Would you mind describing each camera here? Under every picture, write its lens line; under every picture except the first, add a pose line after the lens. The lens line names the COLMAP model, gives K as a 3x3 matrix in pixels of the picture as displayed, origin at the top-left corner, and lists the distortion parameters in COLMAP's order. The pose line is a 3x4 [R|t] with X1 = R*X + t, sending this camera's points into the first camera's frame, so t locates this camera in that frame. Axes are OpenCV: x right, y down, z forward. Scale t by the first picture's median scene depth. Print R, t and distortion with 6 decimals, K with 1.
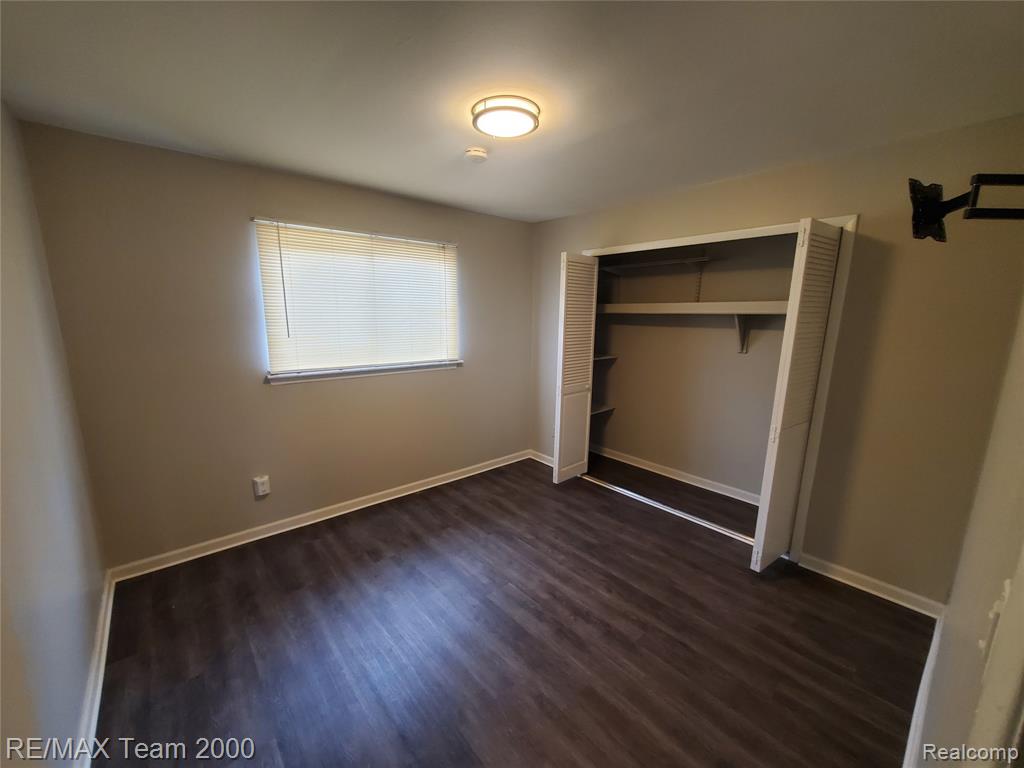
lens RADIAL K [[405.1, 0, 505.4], [0, 405.1, 393.2], [0, 0, 1]] dist [-0.001297, -0.000119]
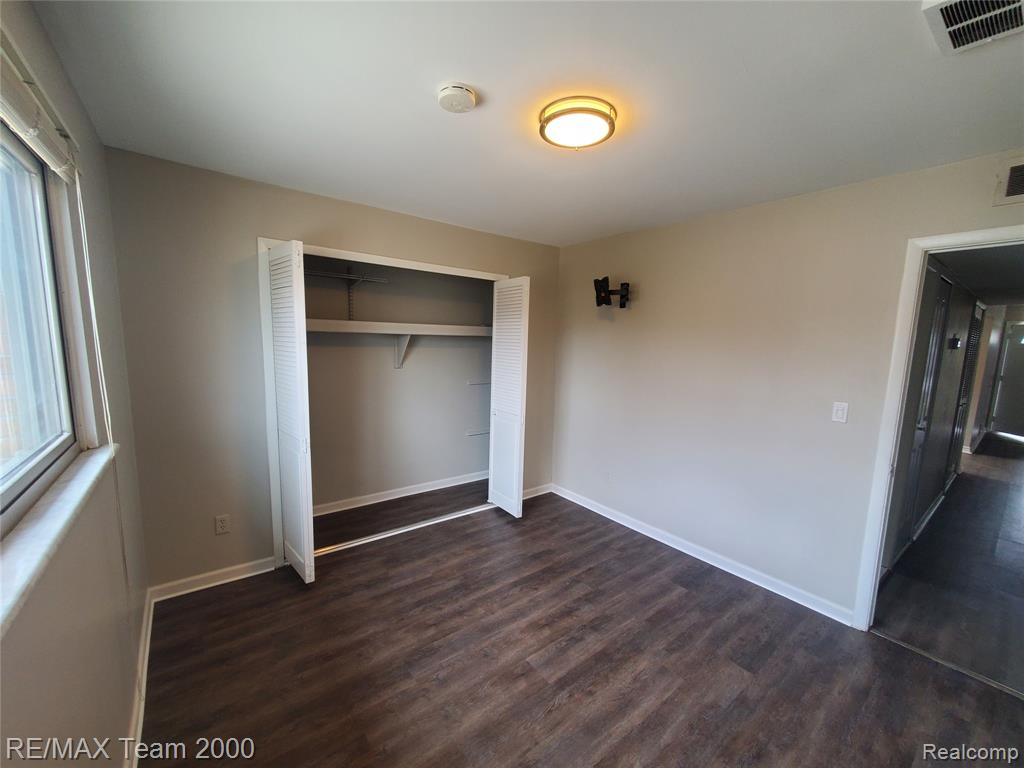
lens RADIAL K [[405.1, 0, 505.4], [0, 405.1, 393.2], [0, 0, 1]] dist [-0.001297, -0.000119]
pose [[0.051877, -0.144569, 0.988134, -0.635781], [0.164119, 0.977247, 0.134360, -0.162014], [-0.985075, 0.155201, 0.074423, 0.769823]]
